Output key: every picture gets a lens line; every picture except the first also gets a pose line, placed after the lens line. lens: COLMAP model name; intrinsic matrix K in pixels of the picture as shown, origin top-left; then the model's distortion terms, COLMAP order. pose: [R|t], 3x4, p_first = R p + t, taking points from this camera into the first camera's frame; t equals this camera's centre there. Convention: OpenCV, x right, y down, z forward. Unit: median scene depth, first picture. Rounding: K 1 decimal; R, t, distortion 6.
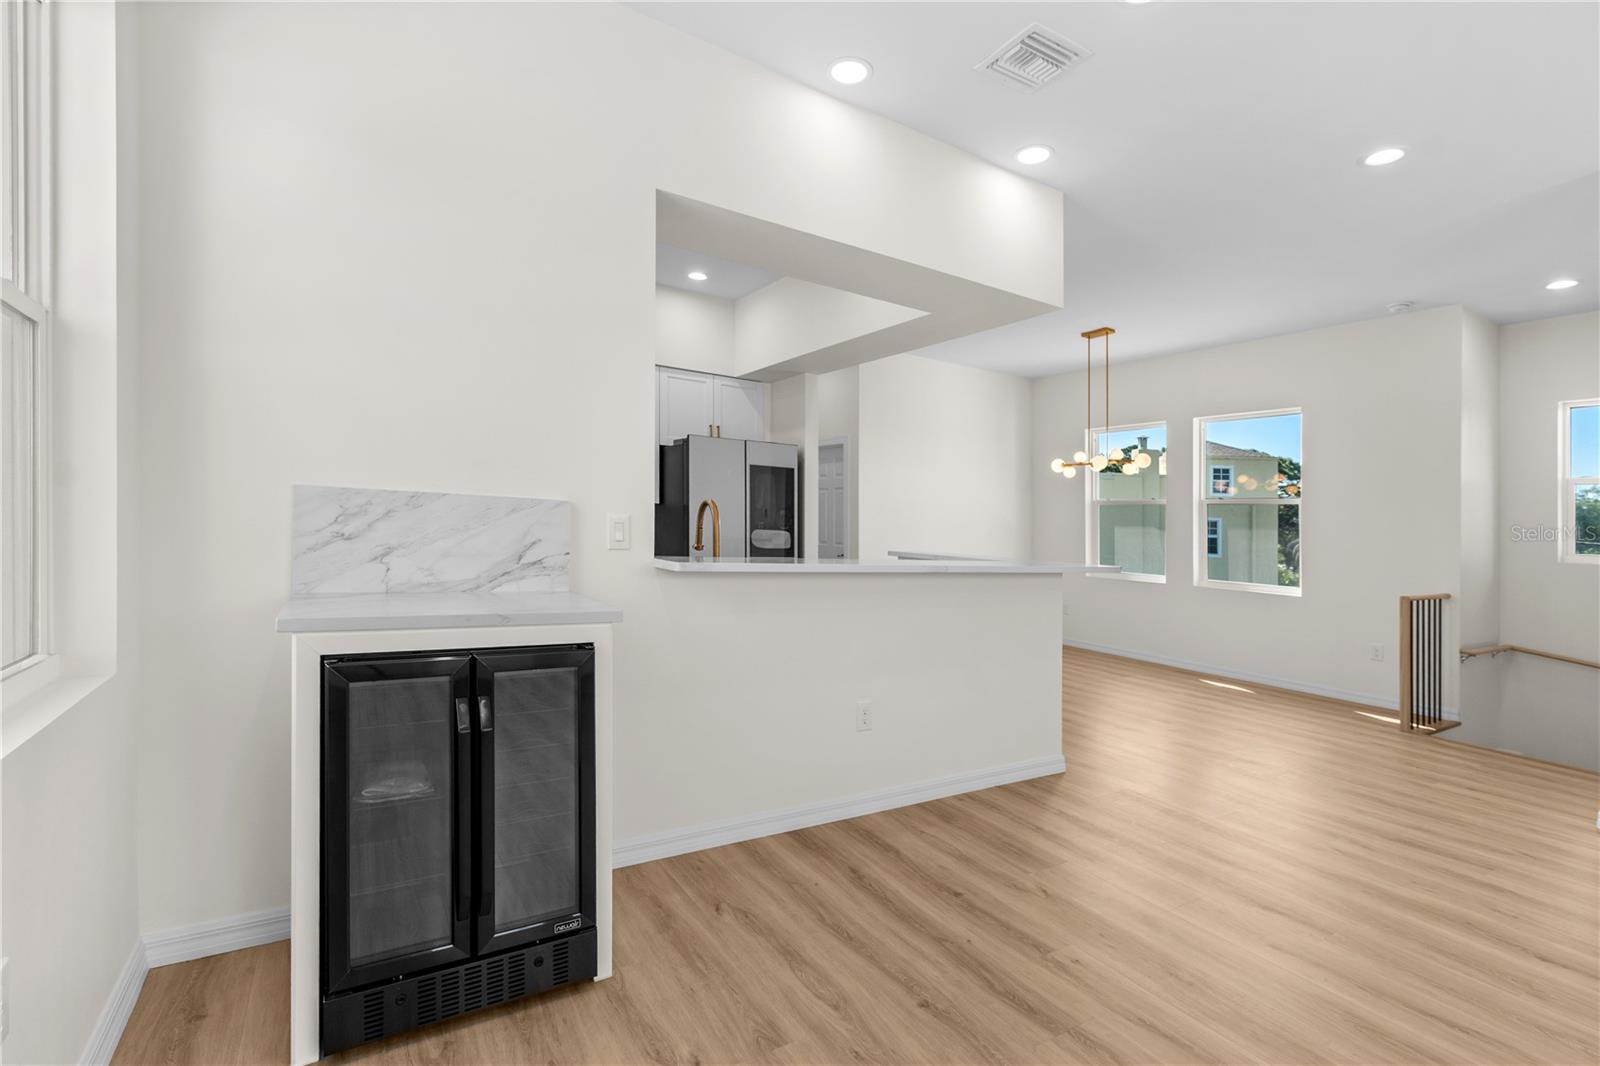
lens RADIAL K [[716.1, 0, 790.4], [0, 716.1, 528.9], [0, 0, 1]] dist [0.003051, -0.001700]
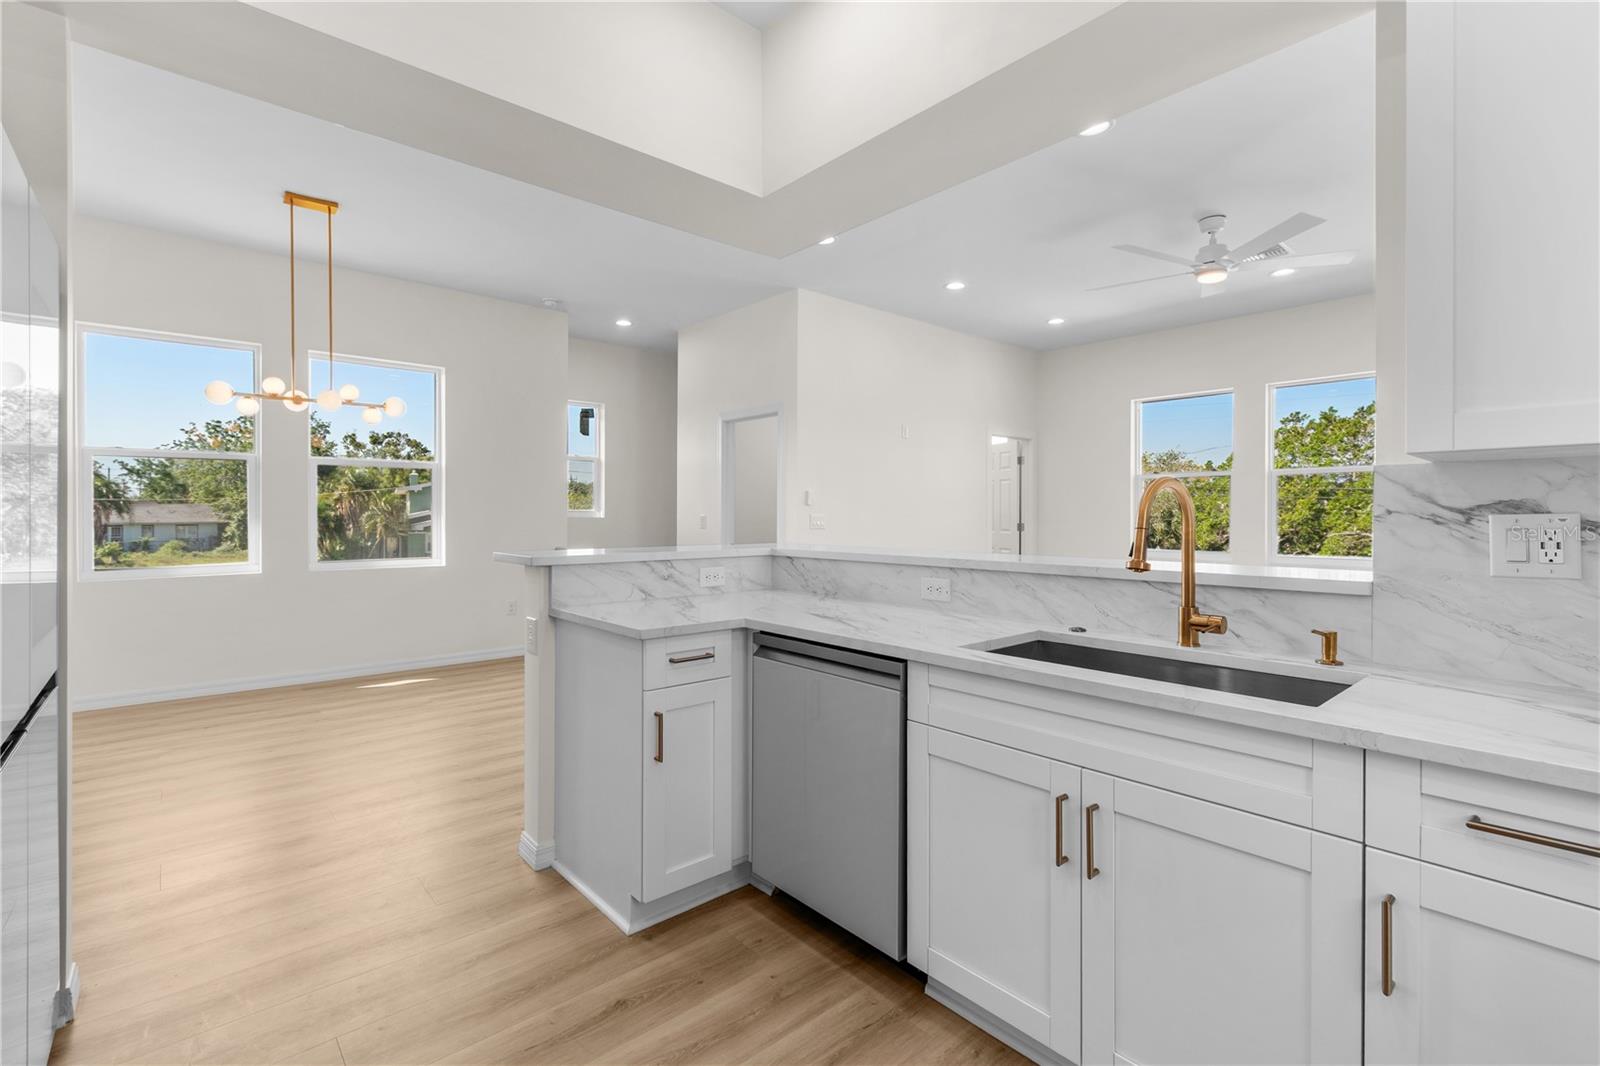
lens RADIAL K [[716.1, 0, 799.1], [0, 716.1, 519.0], [0, 0, 1]] dist [0.003051, -0.001700]
pose [[-0.171182, -0.048145, 0.984062, -0.710431], [-0.005826, 0.998837, 0.047854, -0.040065], [-0.985222, 0.002459, -0.171263, 1.602085]]
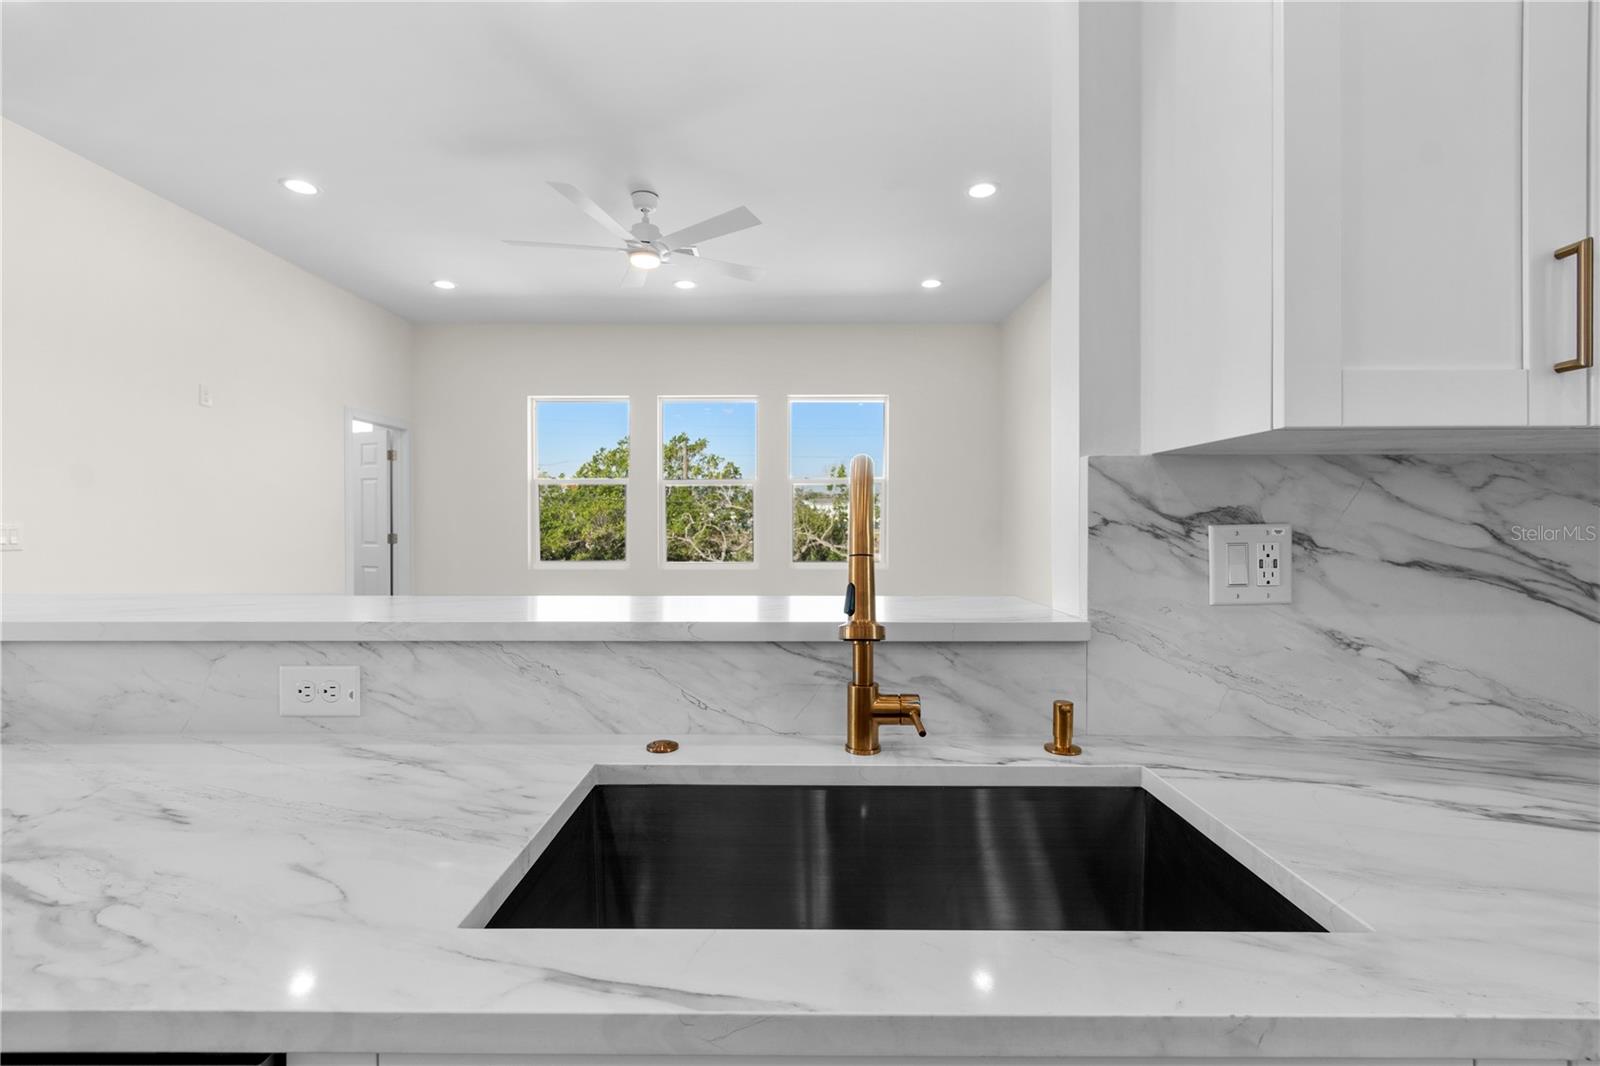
lens RADIAL K [[716.1, 0, 788.7], [0, 716.1, 519.4], [0, 0, 1]] dist [0.003051, -0.001700]
pose [[-0.845765, -0.038727, 0.532149, -0.274946], [-0.033427, 0.999249, 0.019594, -0.023506], [-0.532508, -0.001216, -0.846424, 1.476290]]
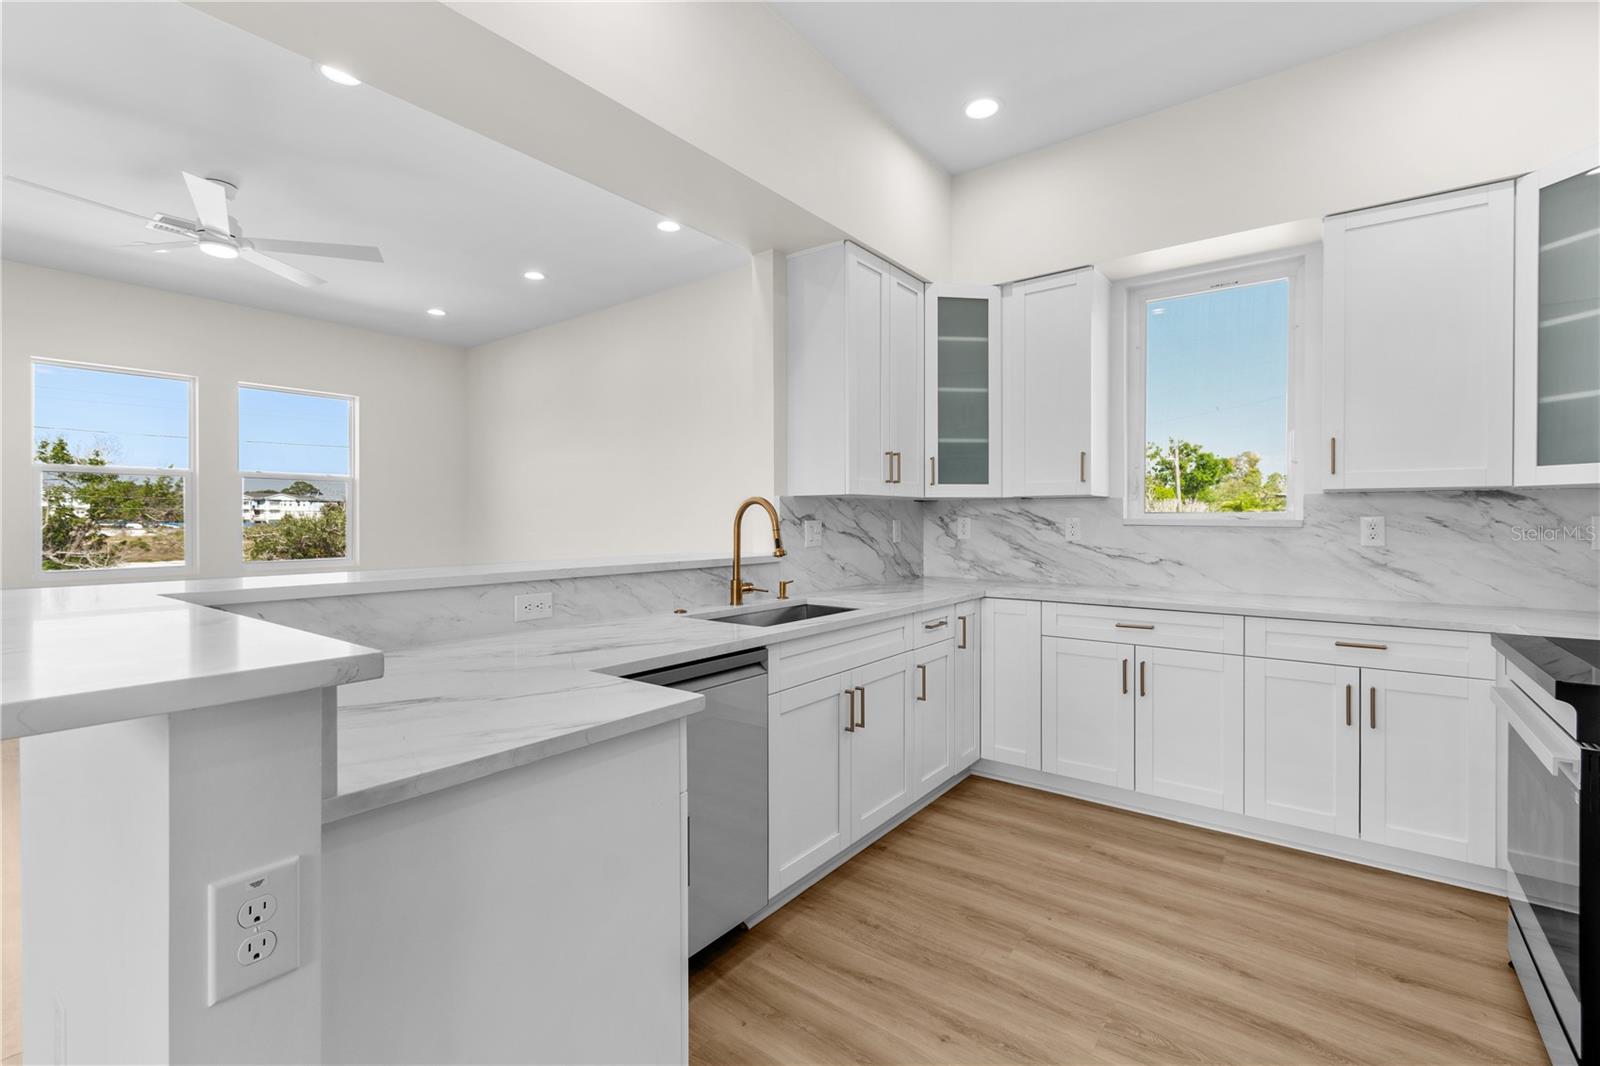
lens RADIAL K [[716.1, 0, 797.0], [0, 716.1, 520.9], [0, 0, 1]] dist [0.003051, -0.001700]
pose [[-0.932467, -0.040086, -0.359024, 0.203266], [-0.038945, 0.999187, -0.010414, -0.006027], [0.359149, 0.004272, -0.933270, 2.148876]]
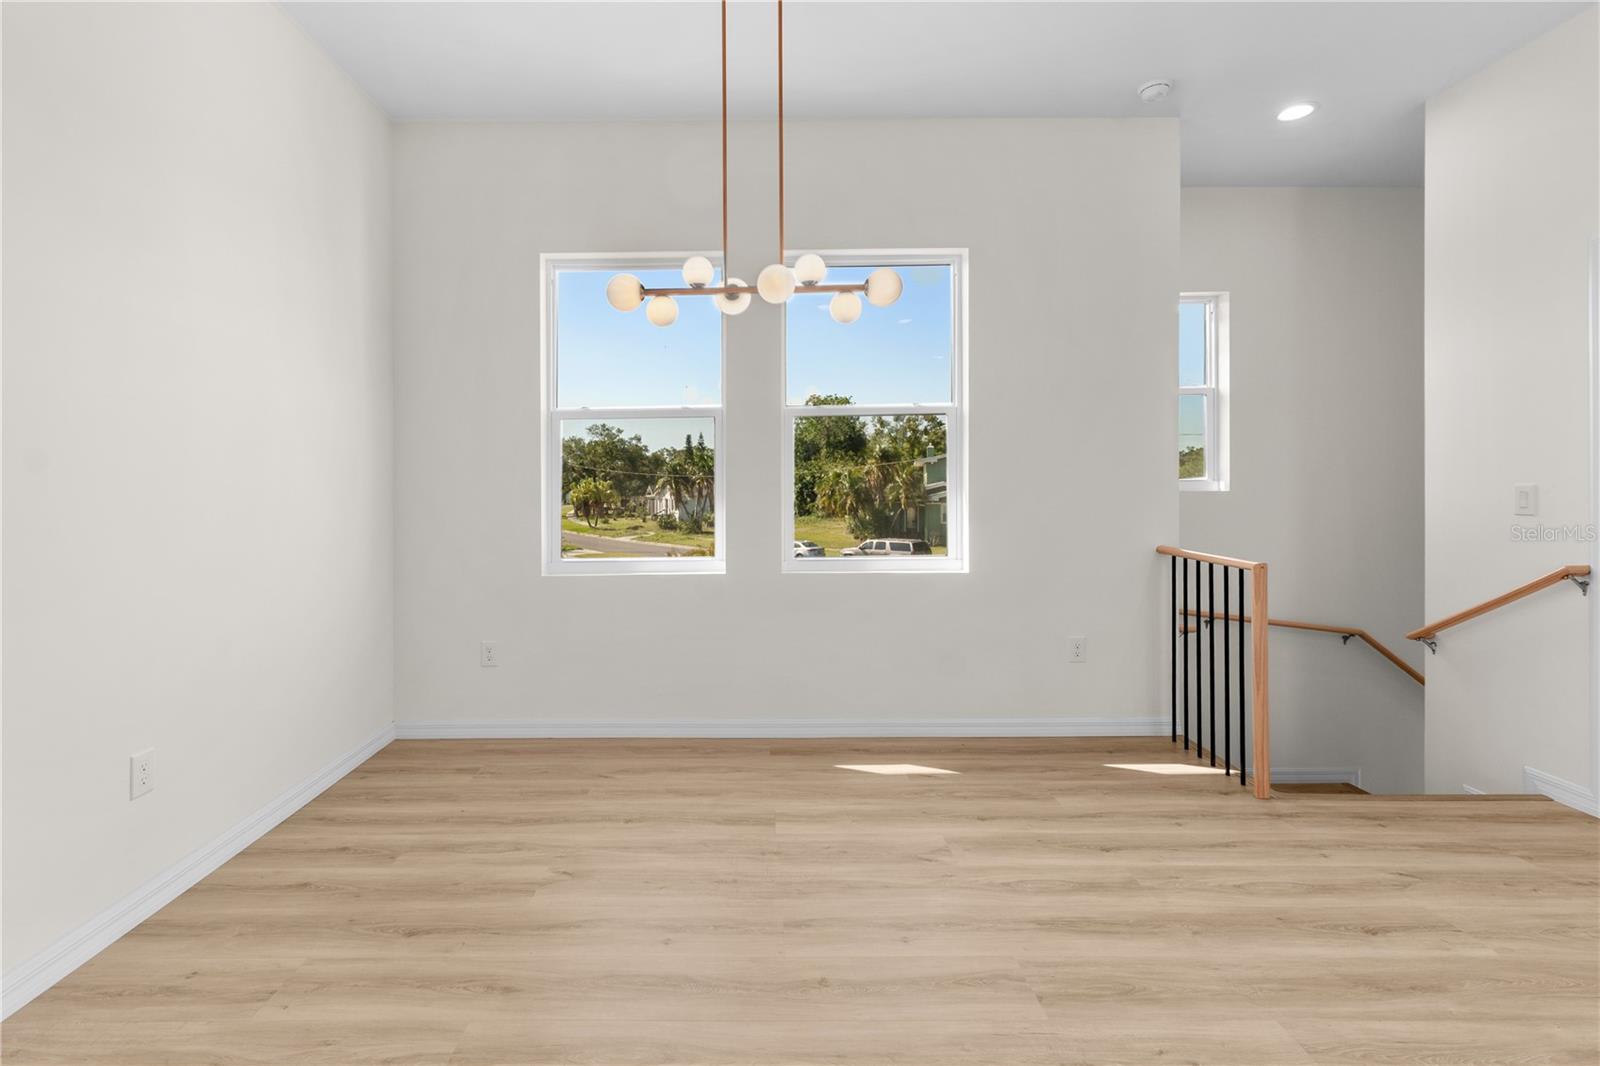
lens RADIAL K [[748.1, 0, 749.0], [0, 748.1, 492.5], [0, 0, 1]] dist [0.001702, -0.002472]
pose [[0.529708, -0.052801, 0.846535, 0.251206], [0.032951, 0.998588, 0.041666, -0.007797], [-0.847540, 0.005823, 0.530700, 1.906651]]
